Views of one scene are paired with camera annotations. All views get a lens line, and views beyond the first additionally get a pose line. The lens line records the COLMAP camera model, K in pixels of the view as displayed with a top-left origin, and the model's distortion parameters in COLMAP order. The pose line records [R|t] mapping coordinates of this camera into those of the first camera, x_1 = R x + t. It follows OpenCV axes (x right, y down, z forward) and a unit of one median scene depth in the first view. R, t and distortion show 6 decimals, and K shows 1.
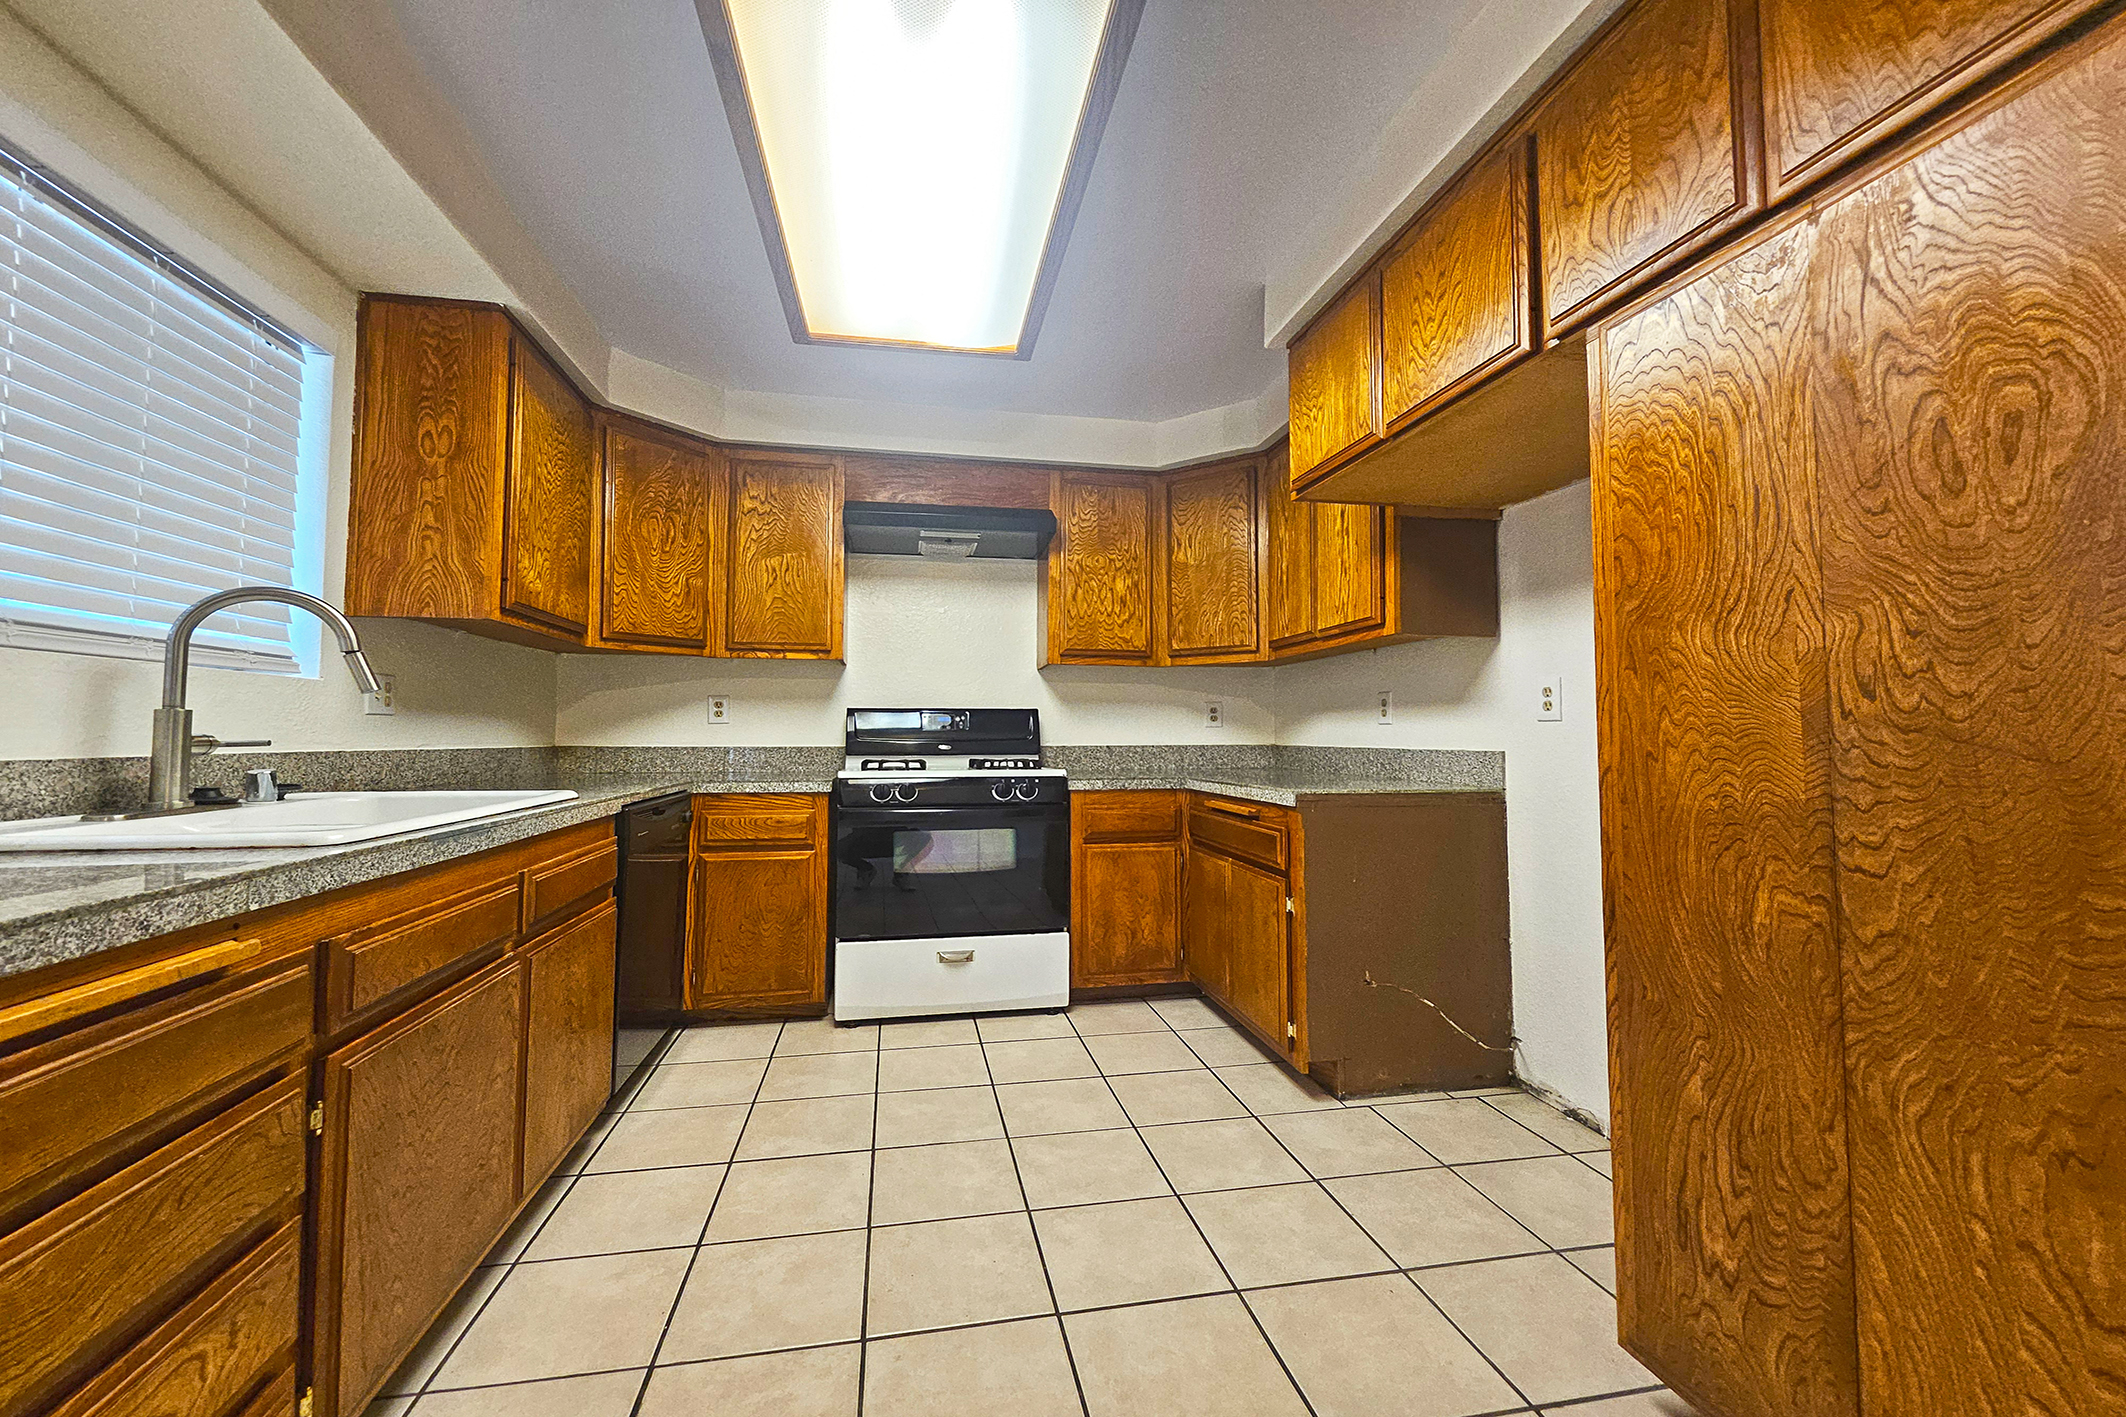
lens RADIAL K [[832.8, 0, 1050.4], [0, 832.8, 693.6], [0, 0, 1]] dist [0.006478, -0.004072]
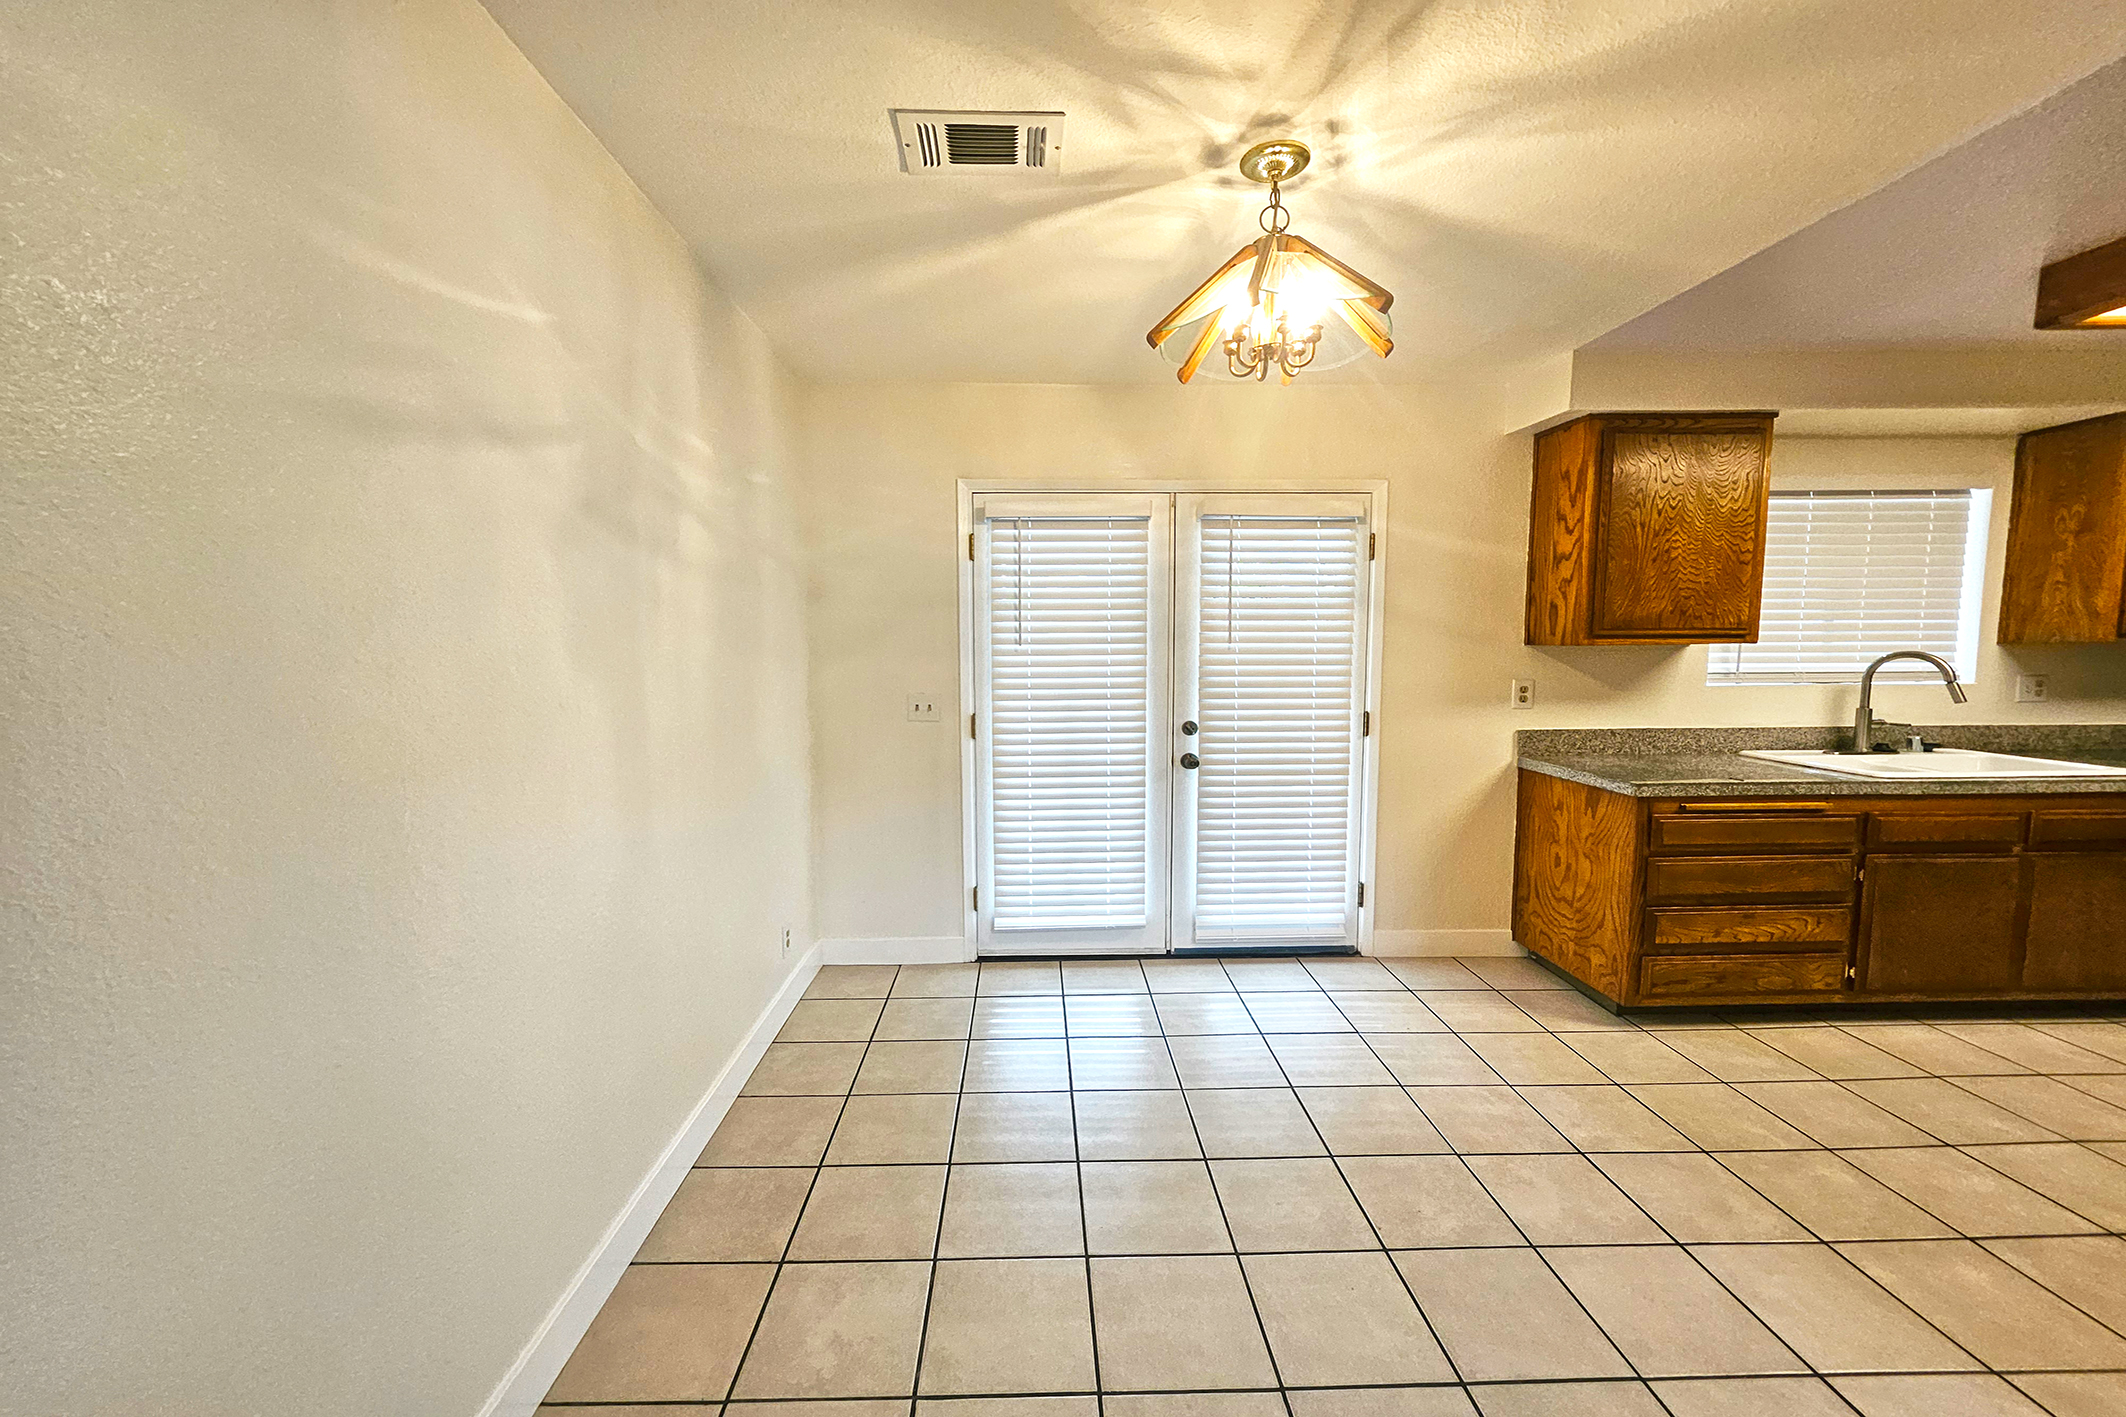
lens RADIAL K [[833.7, 0, 1048.4], [0, 833.7, 714.1], [0, 0, 1]] dist [0.001206, 0.002181]
pose [[-0.161089, 0.086998, -0.983098, 0.846304], [0.055798, 0.995317, 0.078936, -0.147290], [0.985361, -0.042139, -0.165189, -0.444513]]
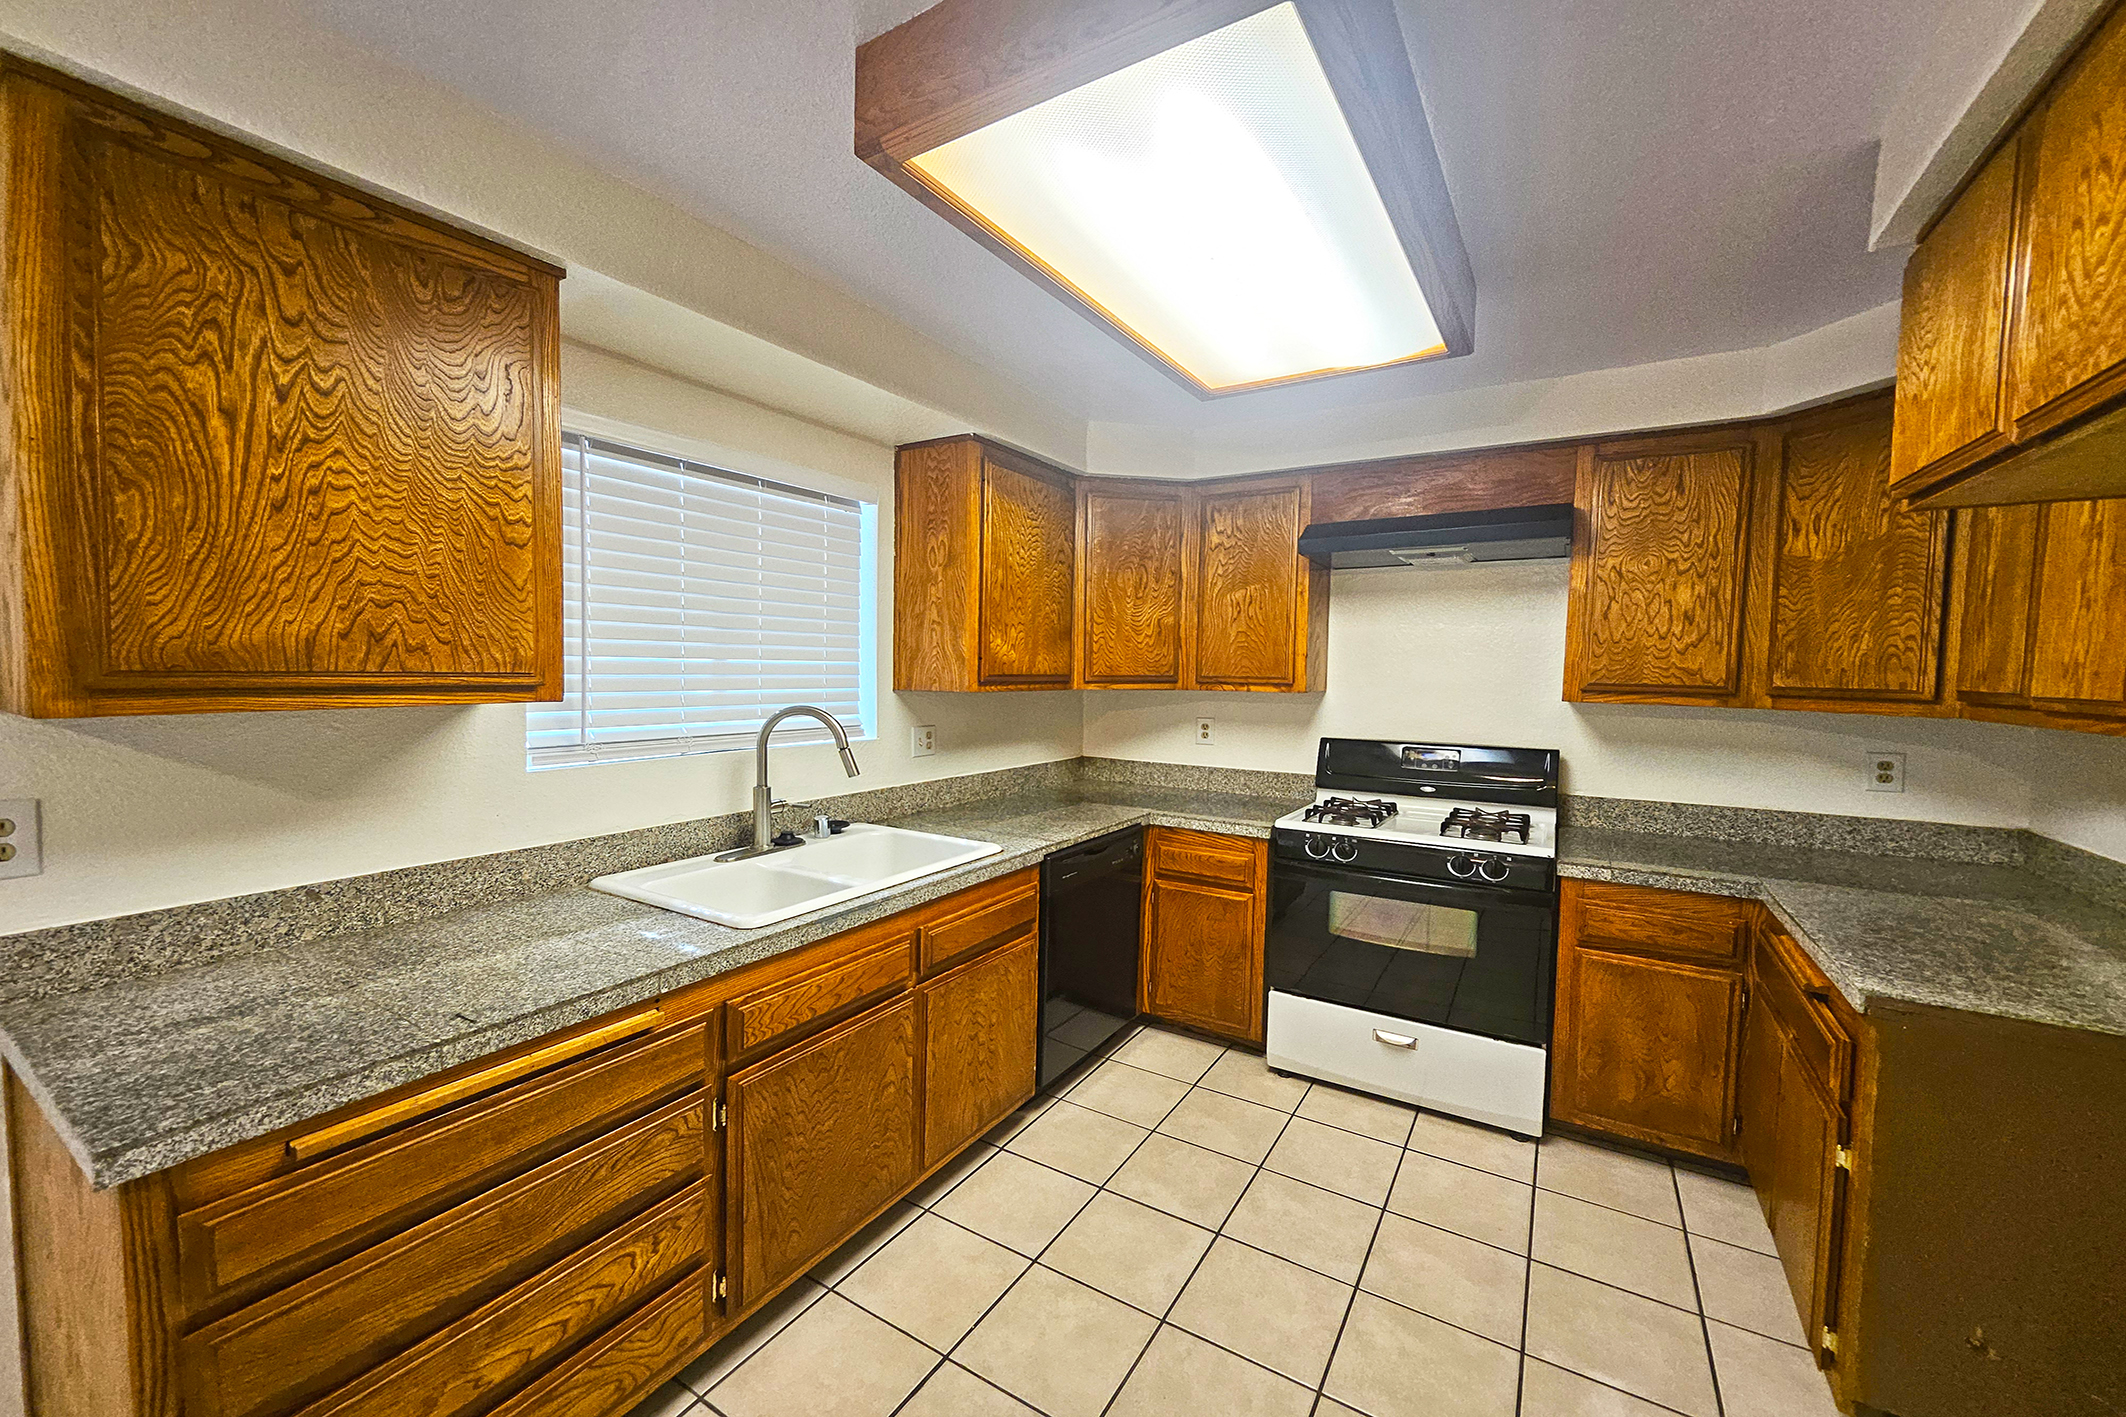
lens RADIAL K [[828.9, 0, 1056.3], [0, 828.9, 708.4], [0, 0, 1]] dist [0.001060, -0.000010]
pose [[0.738793, 0.045319, -0.672407, 0.221285], [0.020303, 0.995787, 0.089422, -0.140546], [0.673627, -0.079717, 0.734760, 0.130773]]
